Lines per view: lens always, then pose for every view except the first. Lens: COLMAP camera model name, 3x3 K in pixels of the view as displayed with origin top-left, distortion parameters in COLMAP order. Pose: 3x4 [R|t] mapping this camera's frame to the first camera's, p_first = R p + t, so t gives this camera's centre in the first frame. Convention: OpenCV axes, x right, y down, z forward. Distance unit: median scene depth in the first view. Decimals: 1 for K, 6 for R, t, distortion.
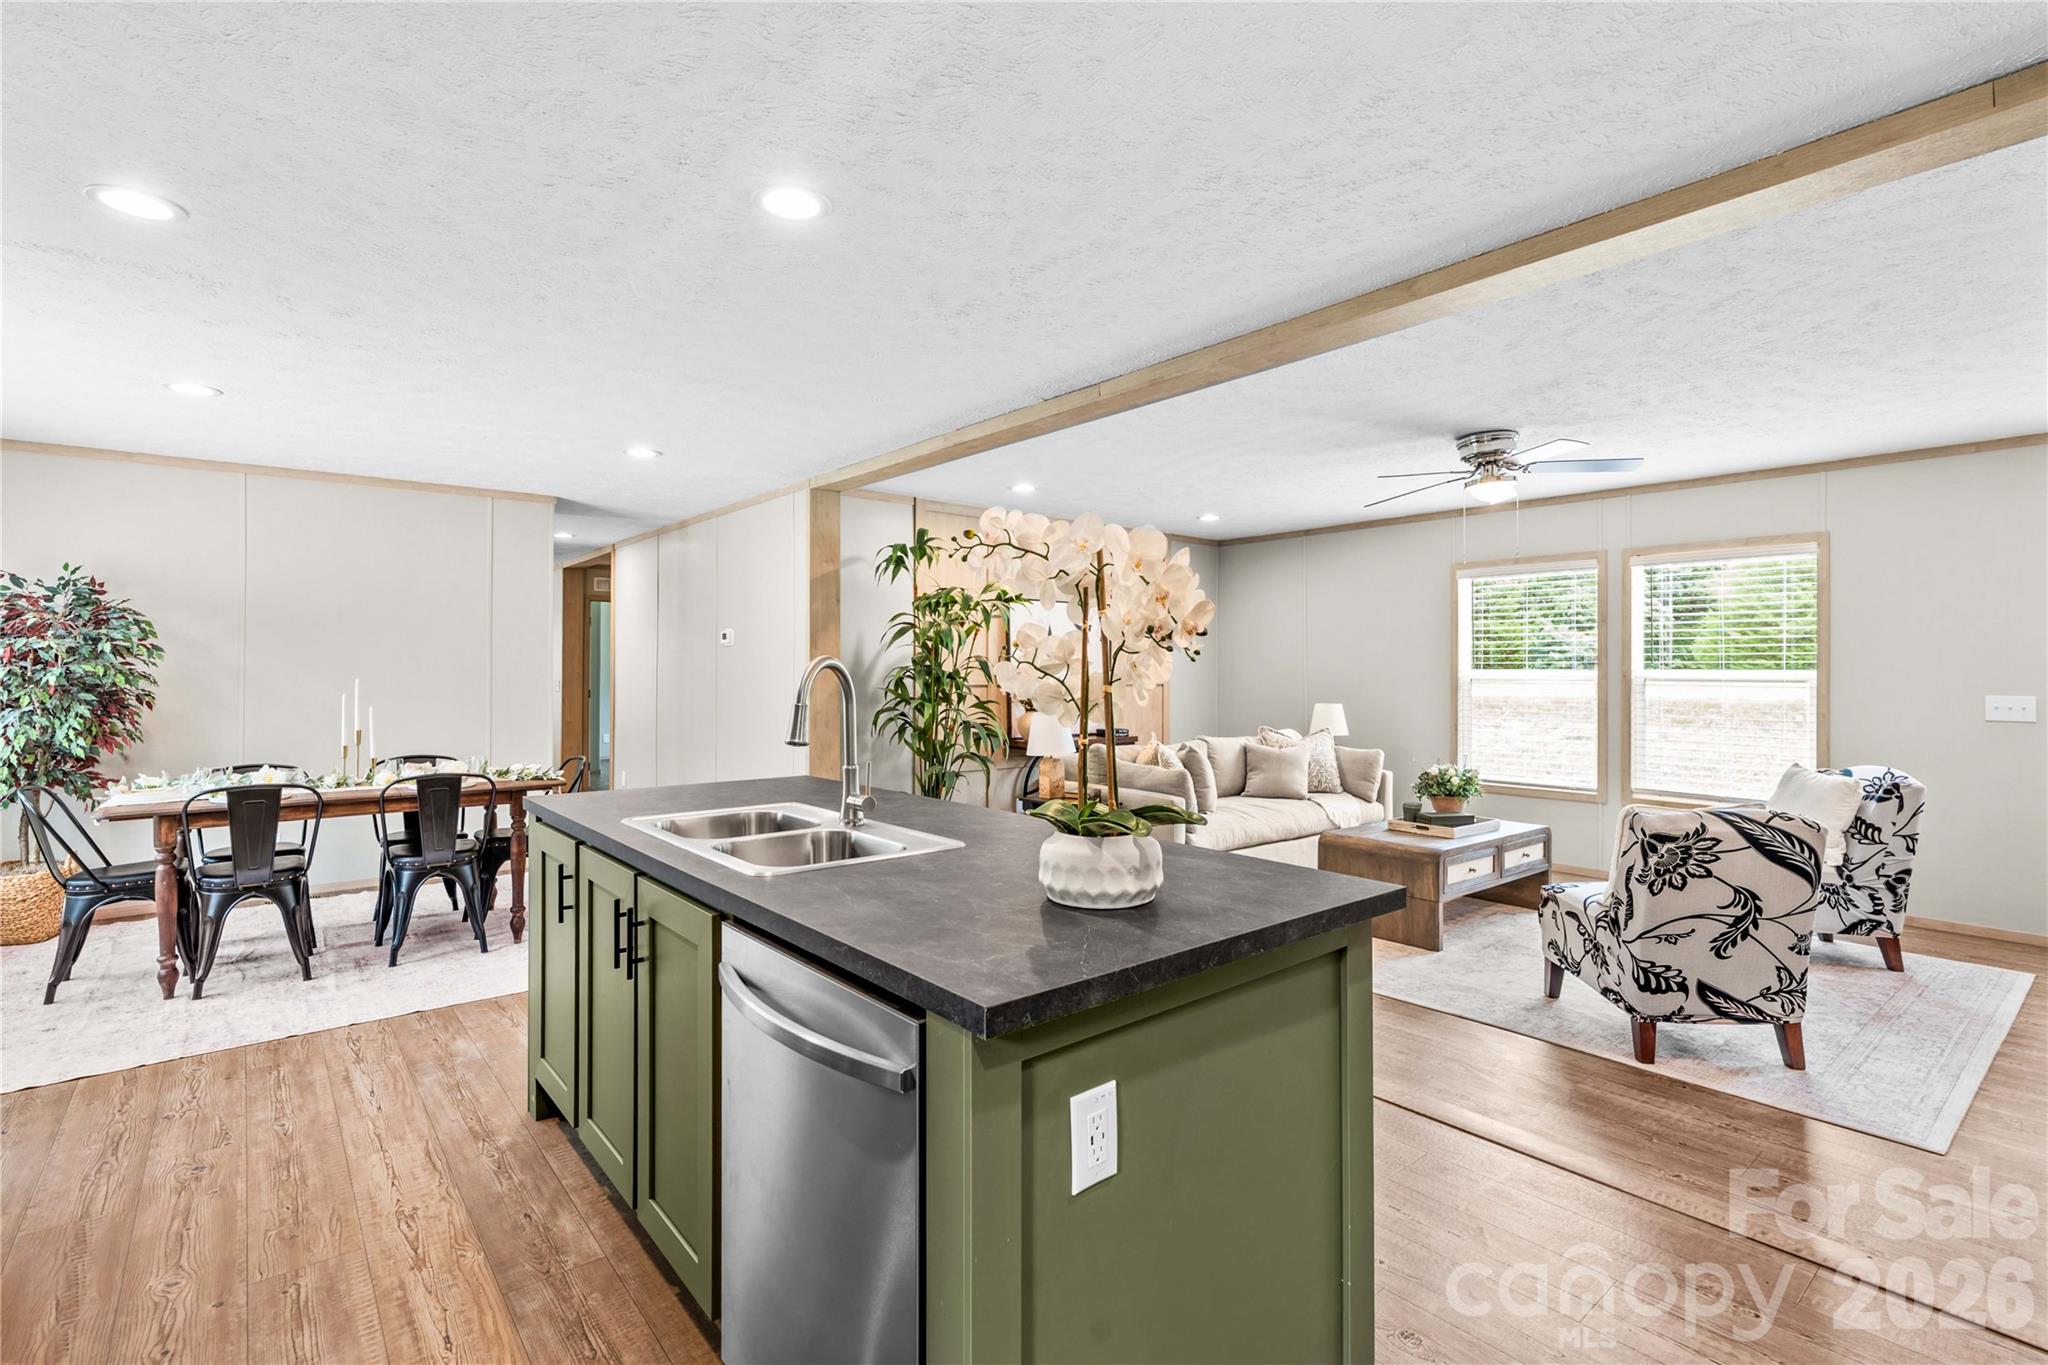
lens RADIAL K [[948.5, 0, 1021.3], [0, 948.5, 665.6], [0, 0, 1]] dist [0.001783, 0.000589]
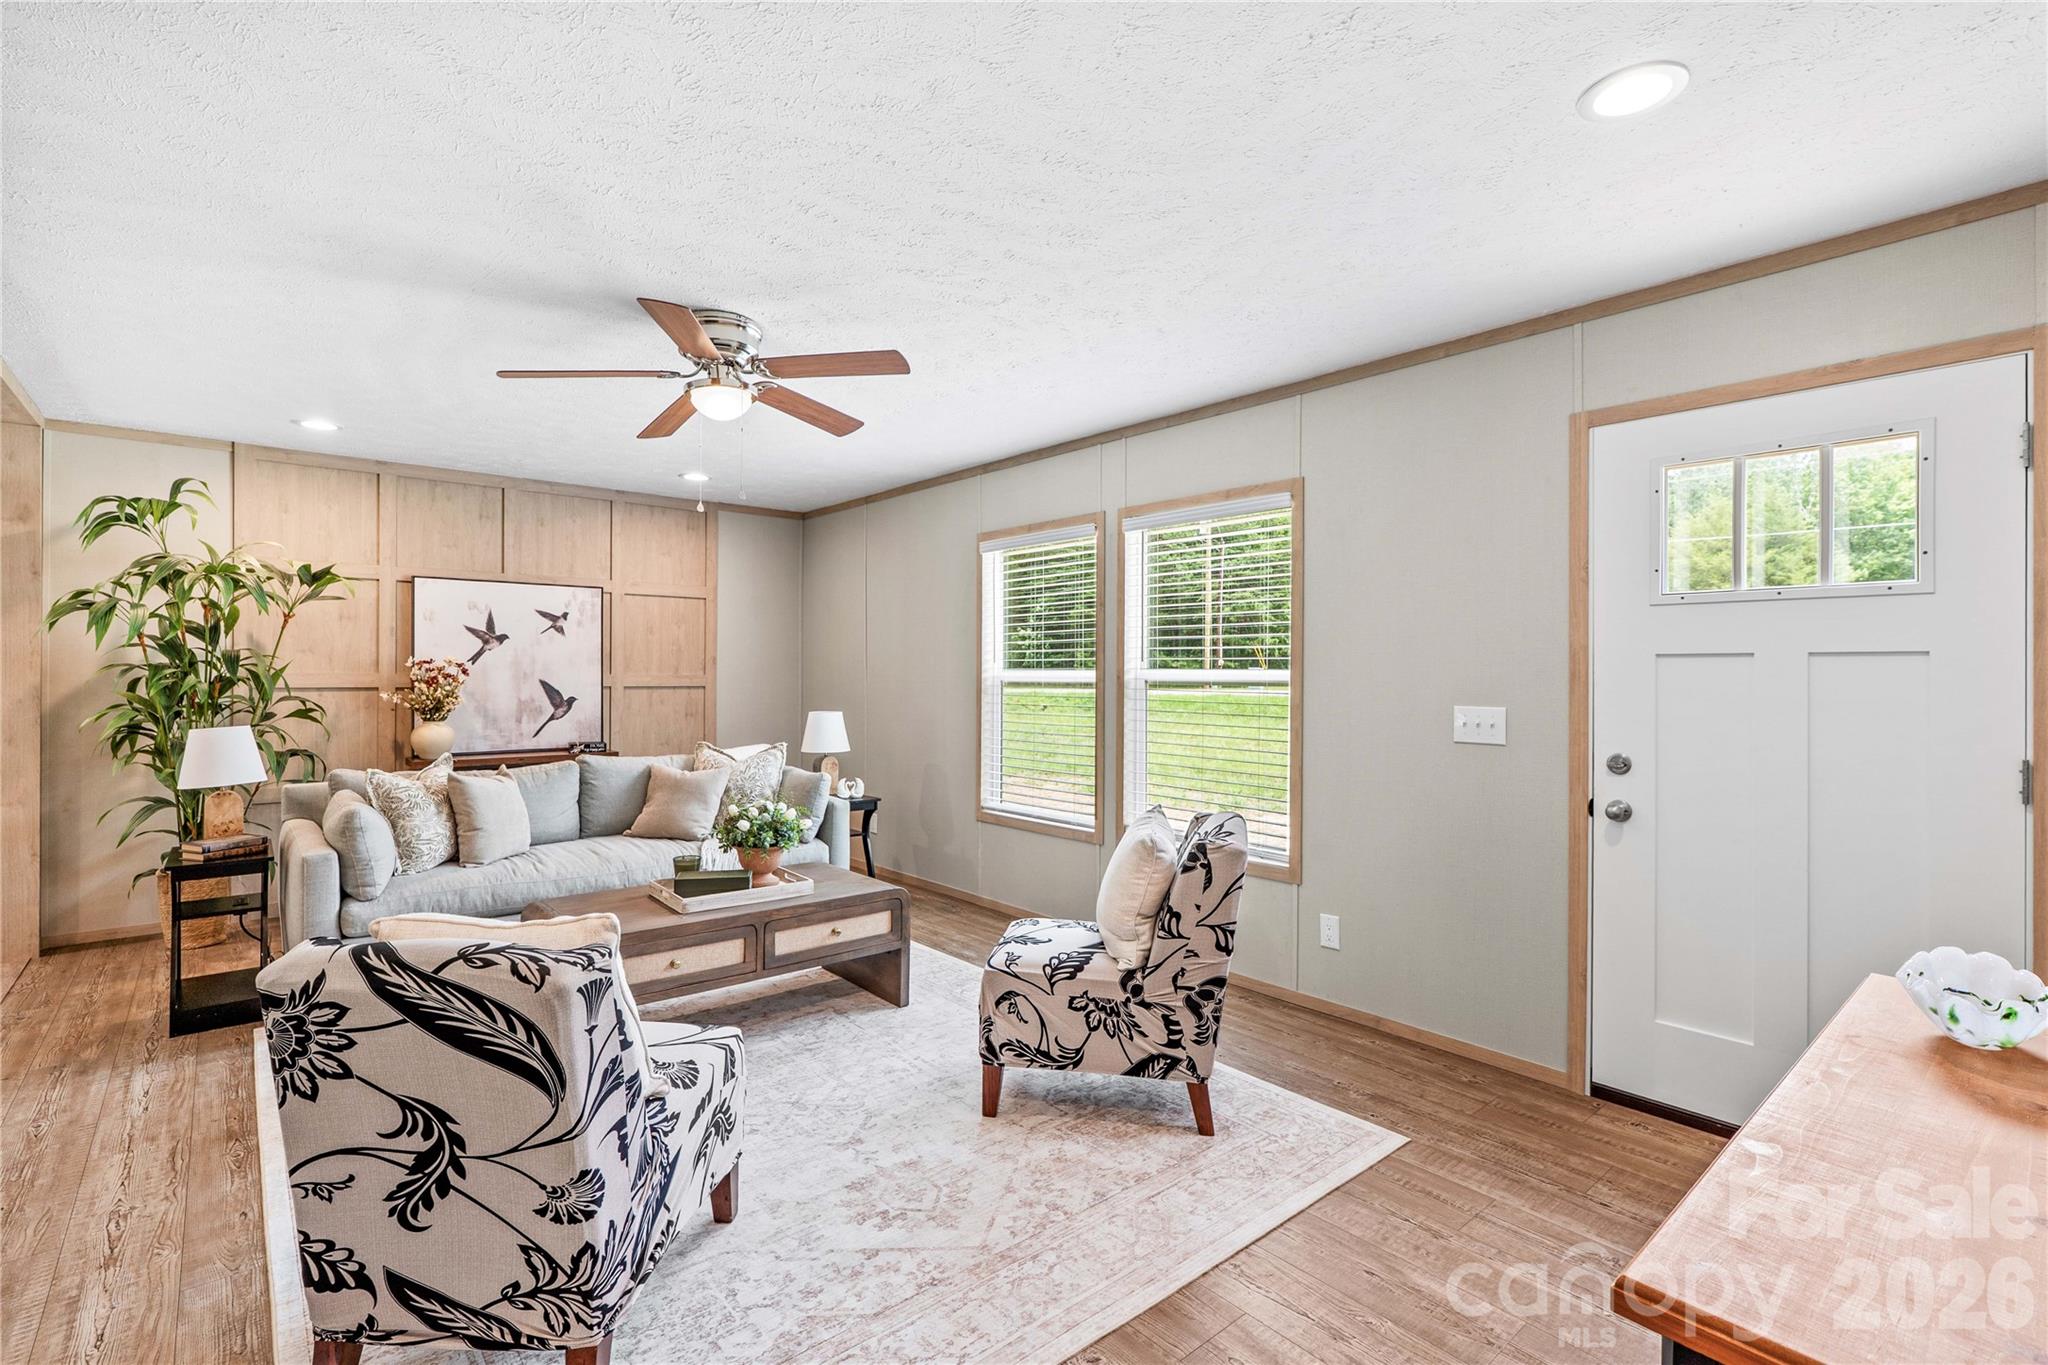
lens RADIAL K [[931.6, 0, 1026.8], [0, 931.6, 669.7], [0, 0, 1]] dist [-0.001398, 0.000215]
pose [[0.999891, 0.001831, 0.014631, 0.792968], [-0.001891, 0.999990, 0.004107, 0.003151], [-0.014623, -0.004134, 0.999885, 0.371213]]
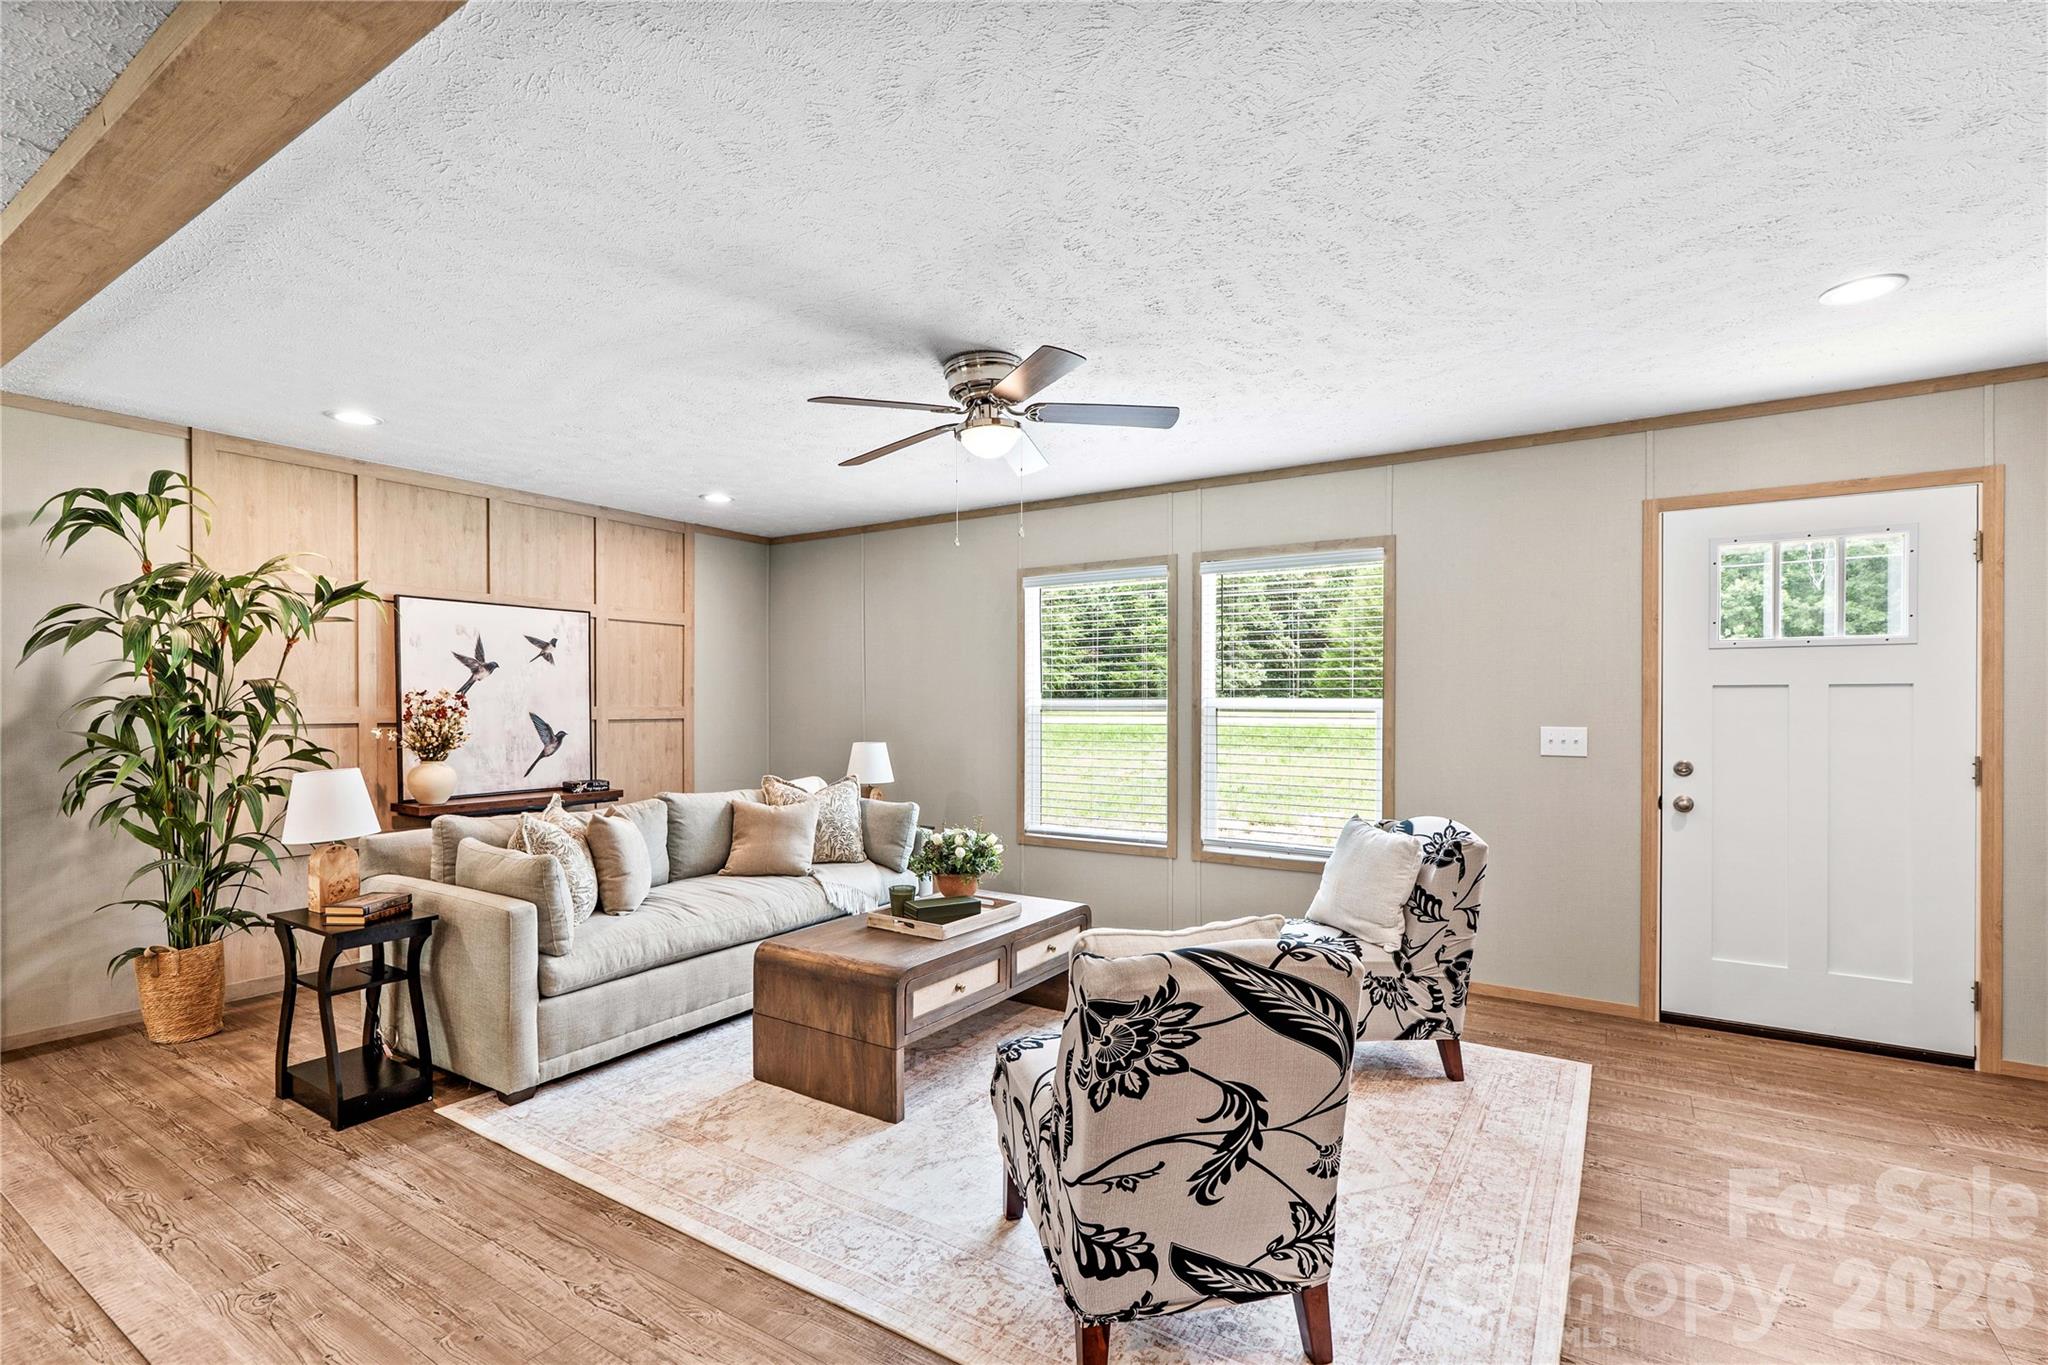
lens RADIAL K [[932.8, 0, 1015.3], [0, 932.8, 708.7], [0, 0, 1]] dist [-0.003462, 0.000224]
pose [[0.954985, -0.005732, 0.296599, 0.347062], [0.001561, 0.999897, 0.014295, 0.002489], [-0.296650, -0.013189, 0.954895, 0.377983]]
